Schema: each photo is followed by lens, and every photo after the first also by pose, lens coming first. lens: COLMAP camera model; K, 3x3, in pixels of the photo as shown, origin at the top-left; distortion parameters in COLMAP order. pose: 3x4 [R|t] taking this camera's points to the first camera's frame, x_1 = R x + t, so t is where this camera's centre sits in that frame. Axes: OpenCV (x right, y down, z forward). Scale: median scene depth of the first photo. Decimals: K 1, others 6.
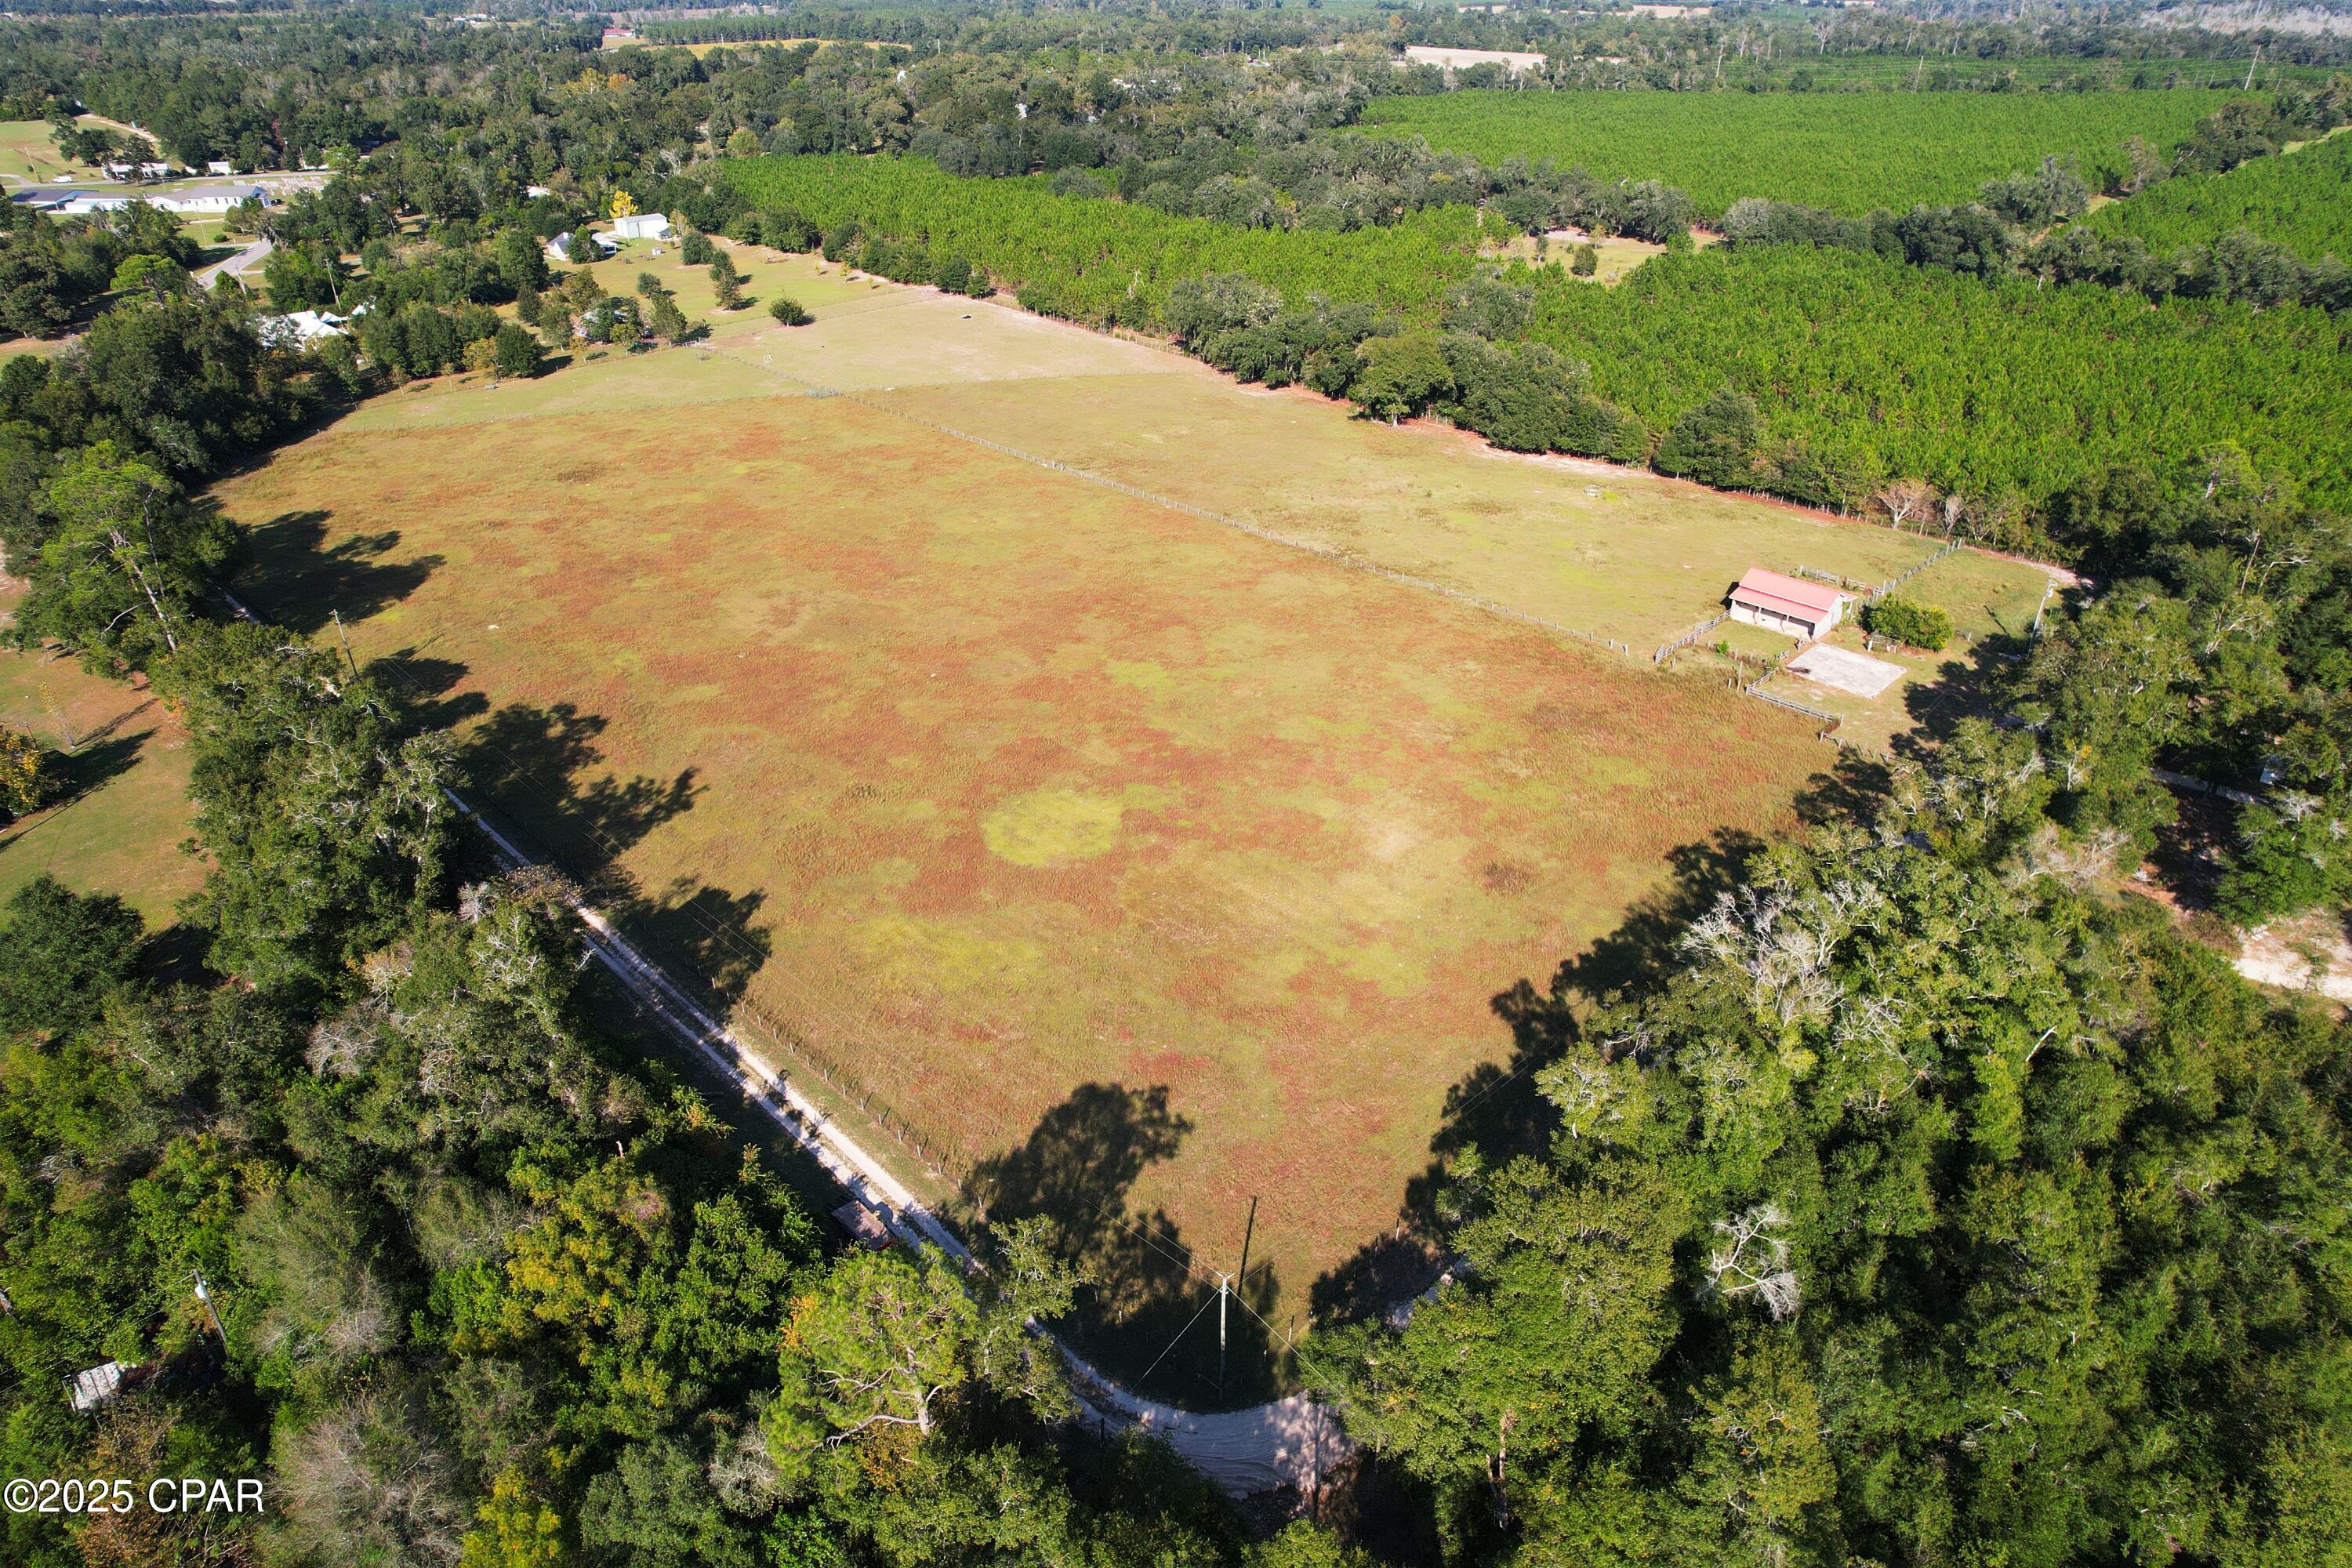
lens RADIAL K [[1492.7, 0, 1184.7], [0, 1492.7, 790.8], [0, 0, 1]] dist [-0.038041, 0.021608]
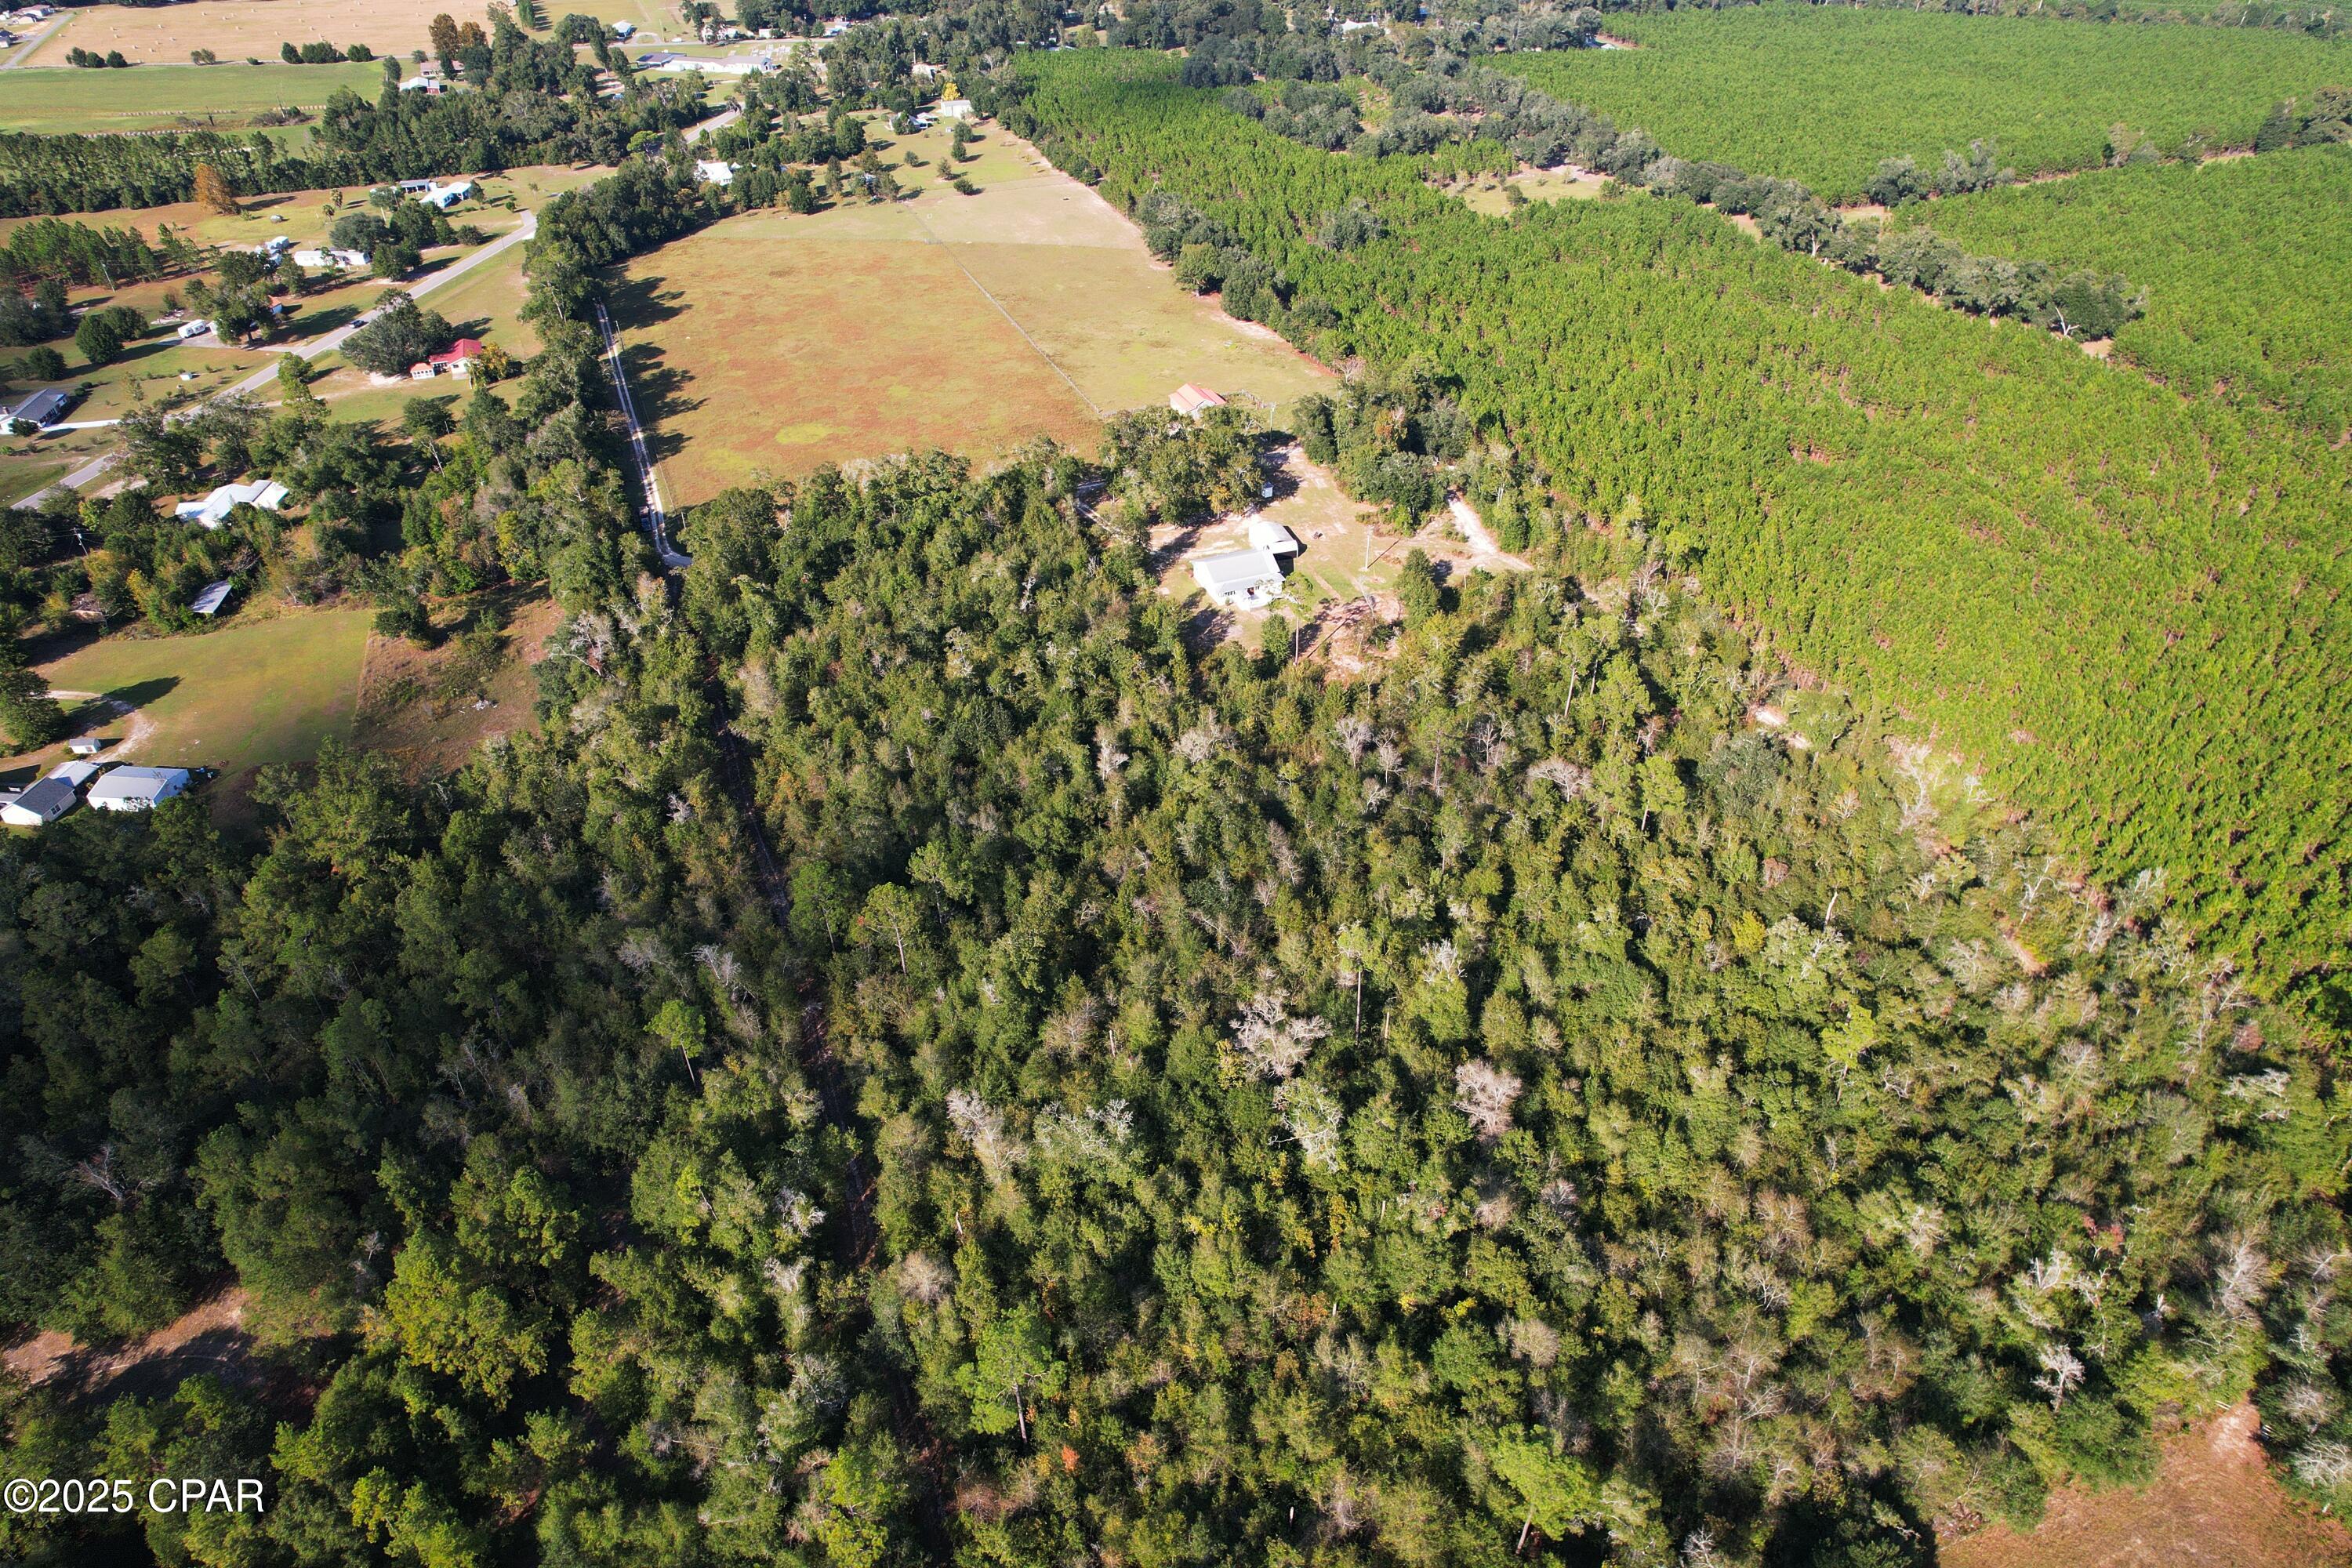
lens RADIAL K [[1492.7, 0, 1172.7], [0, 1492.7, 779.3], [0, 0, 1]] dist [-0.038041, 0.021608]
pose [[0.919672, 0.221834, -0.324026, 1.133032], [-0.184748, 0.972552, 0.141461, 0.093746], [0.346513, -0.070235, 0.935412, -0.962430]]
